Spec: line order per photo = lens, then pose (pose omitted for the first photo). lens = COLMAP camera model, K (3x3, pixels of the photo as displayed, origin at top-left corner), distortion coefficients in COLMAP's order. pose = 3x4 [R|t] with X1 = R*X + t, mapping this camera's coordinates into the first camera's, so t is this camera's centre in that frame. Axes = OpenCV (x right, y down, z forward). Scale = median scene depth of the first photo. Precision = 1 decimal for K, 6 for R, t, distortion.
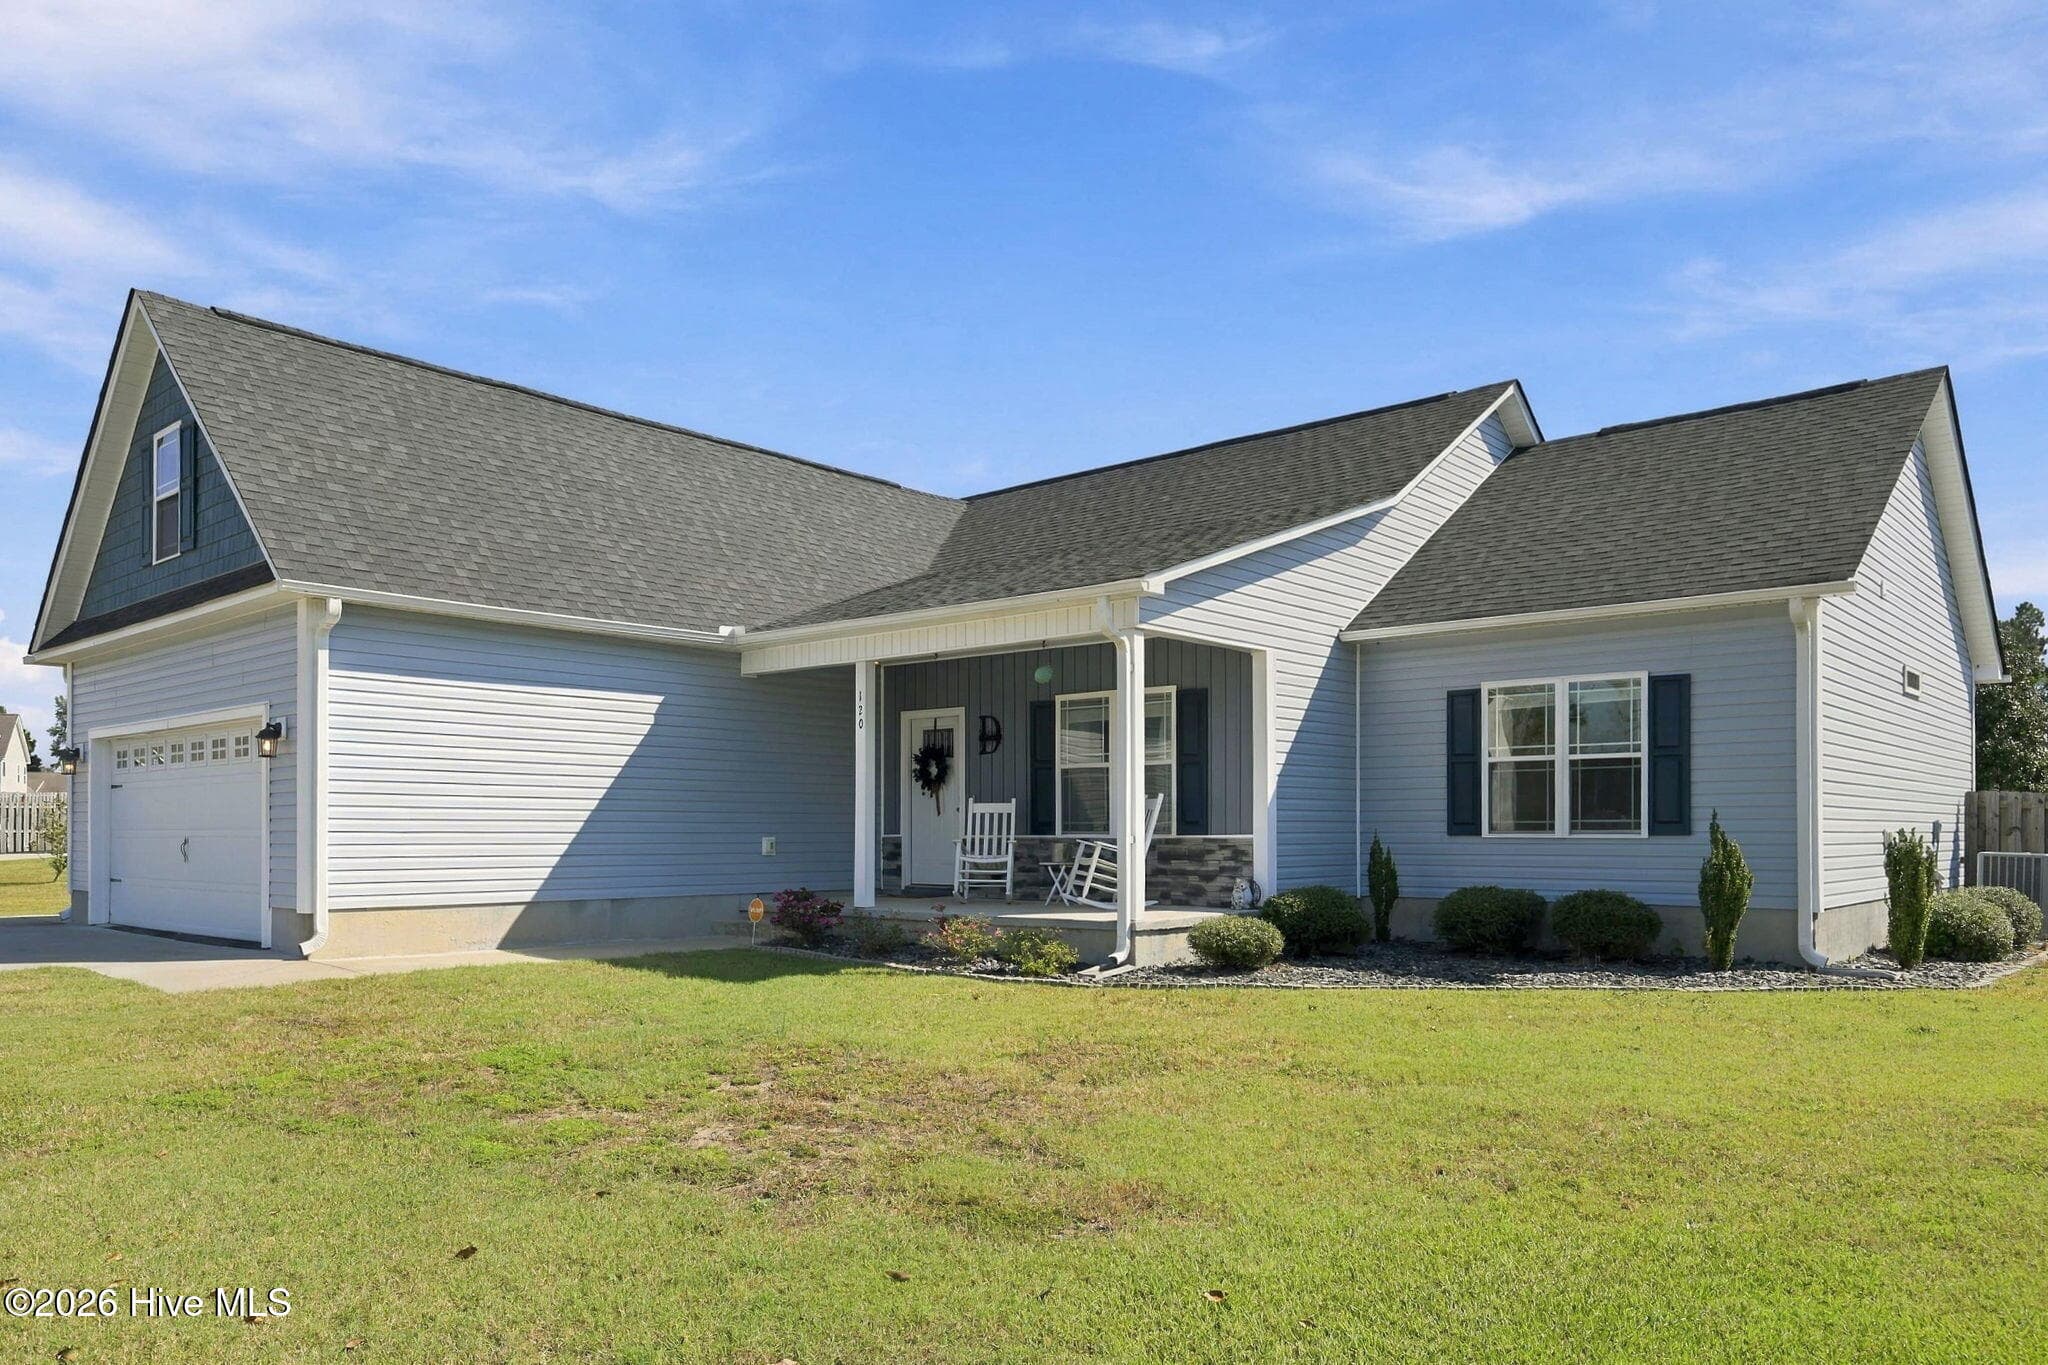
lens RADIAL K [[1428.3, 0, 1009.6], [0, 1428.3, 821.1], [0, 0, 1]] dist [0.005578, 0.001104]
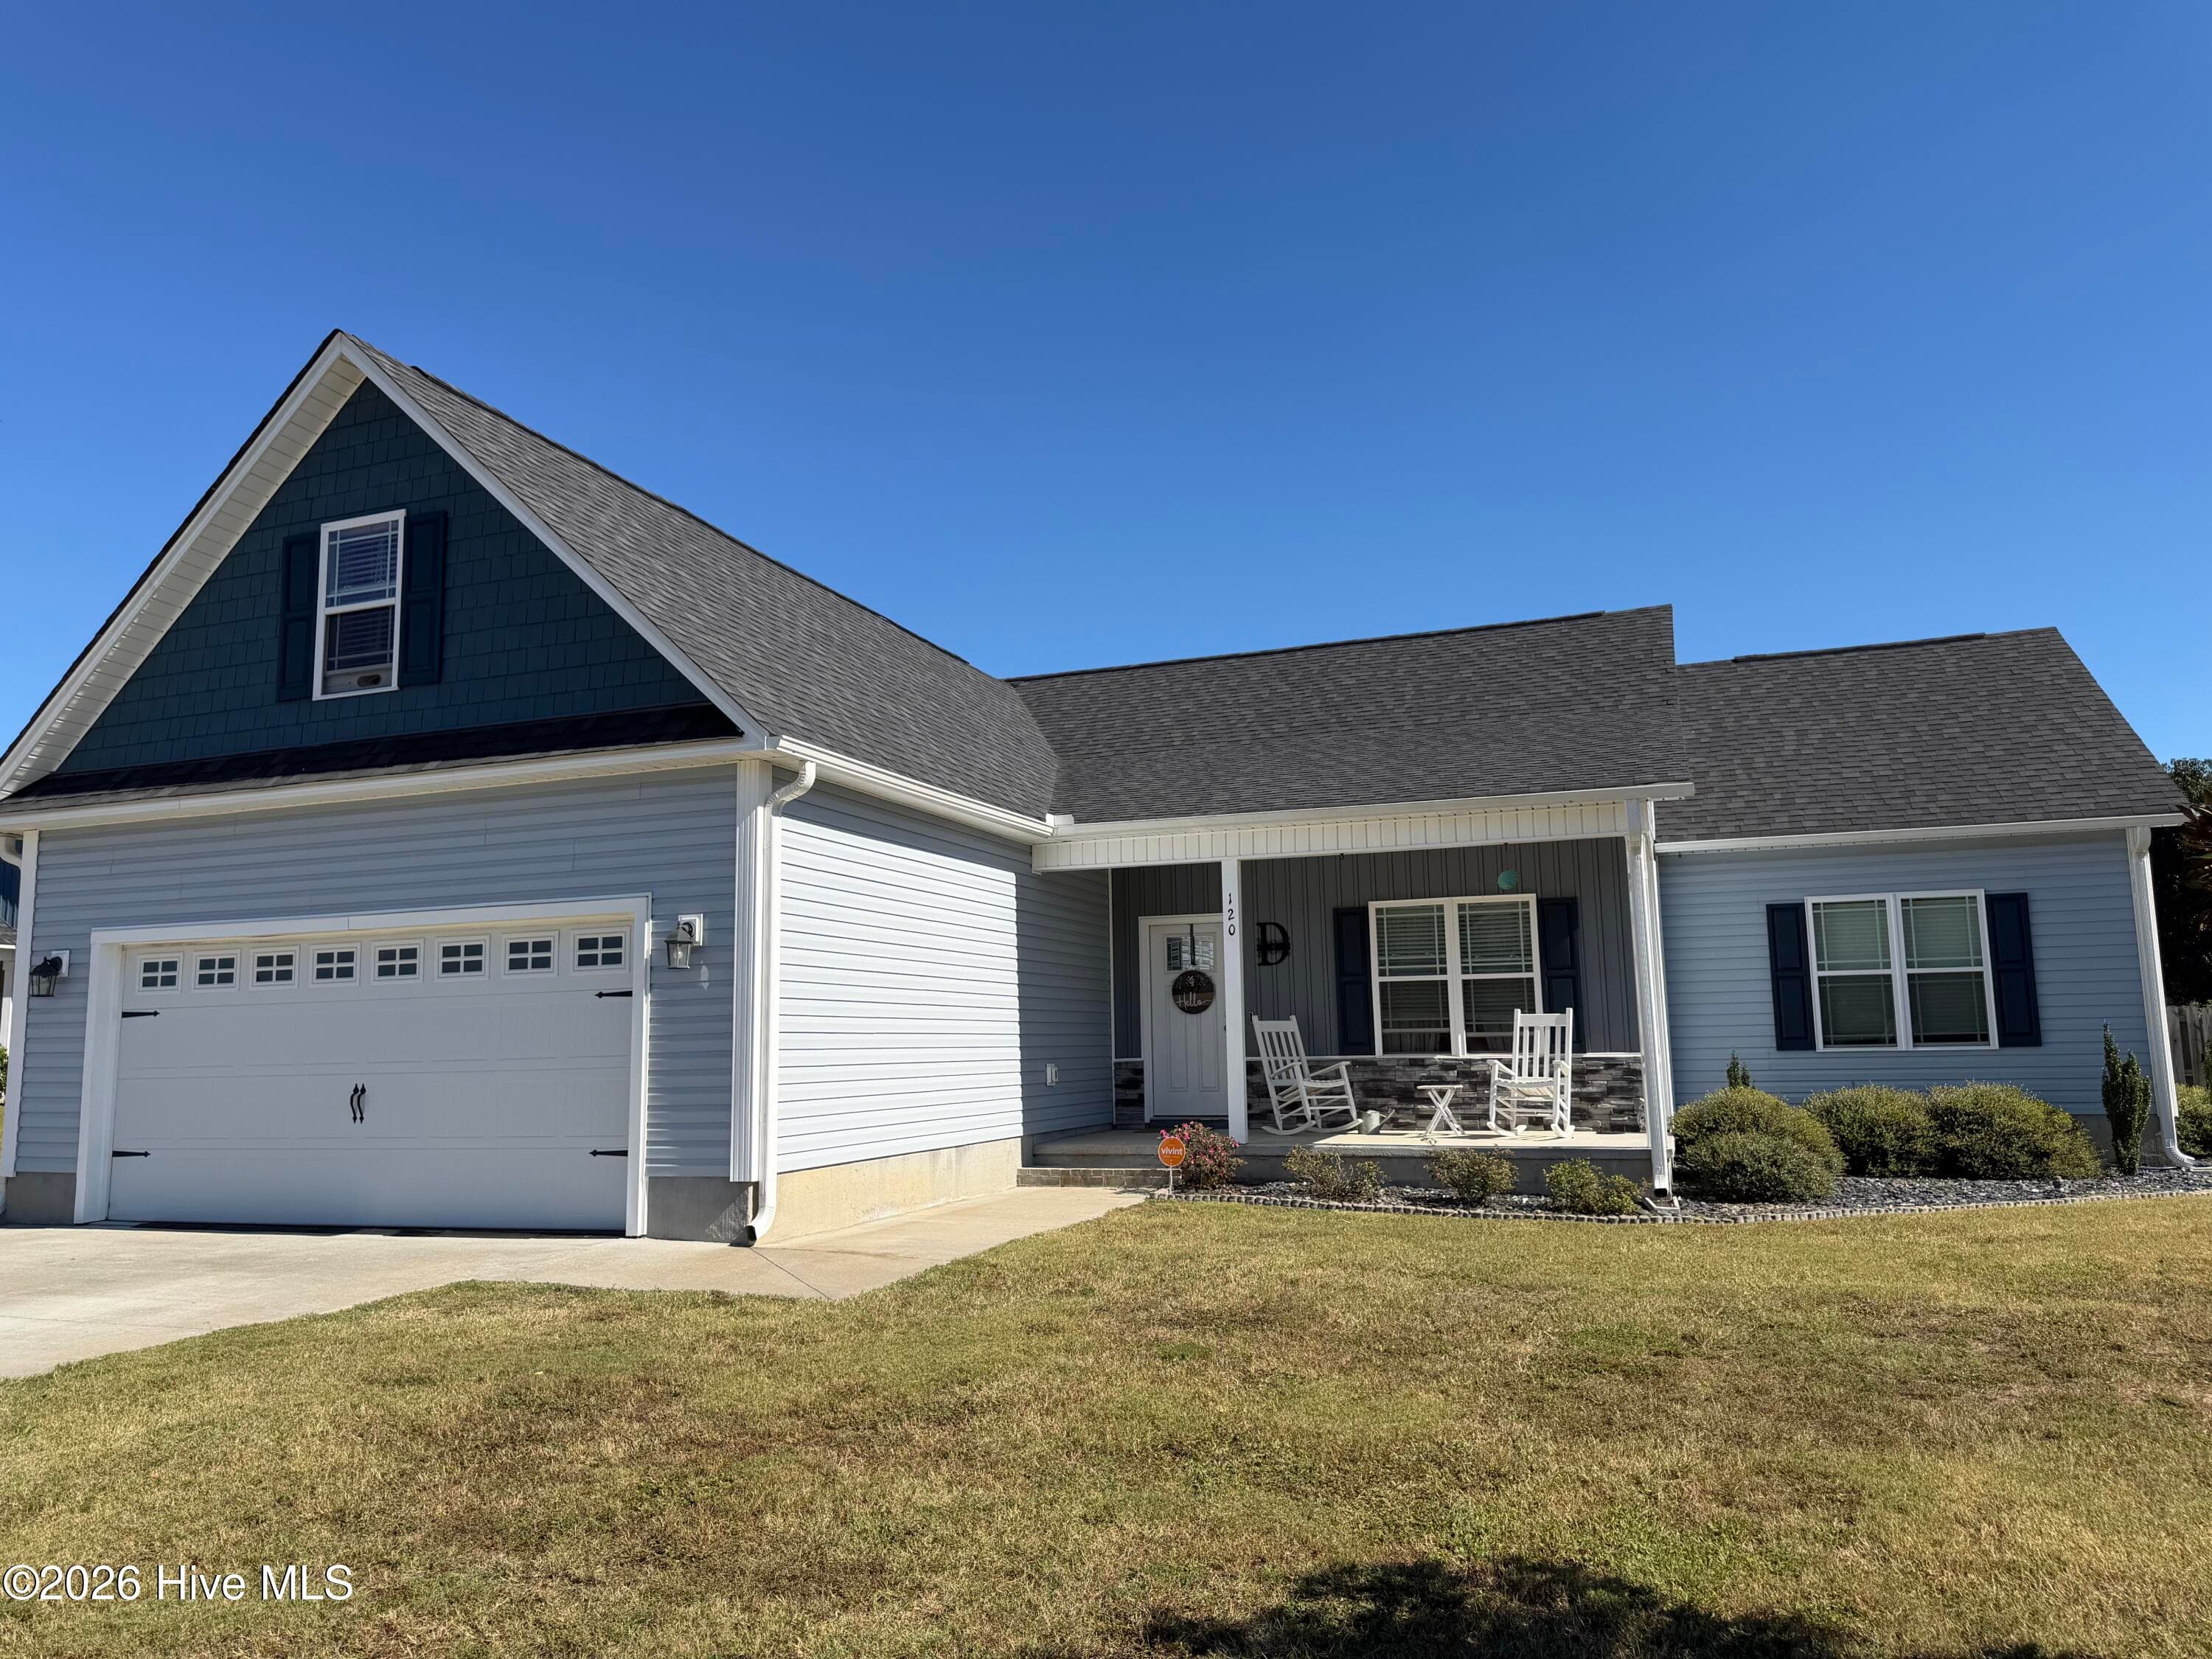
lens RADIAL K [[1562.0, 0, 1100.1], [0, 1562.0, 840.5], [0, 0, 1]] dist [0.113506, -0.180529]
pose [[0.931579, 0.030736, 0.362238, -0.540455], [0.015448, 0.992172, -0.123916, -0.005284], [-0.363211, 0.121033, 0.923812, 0.140145]]
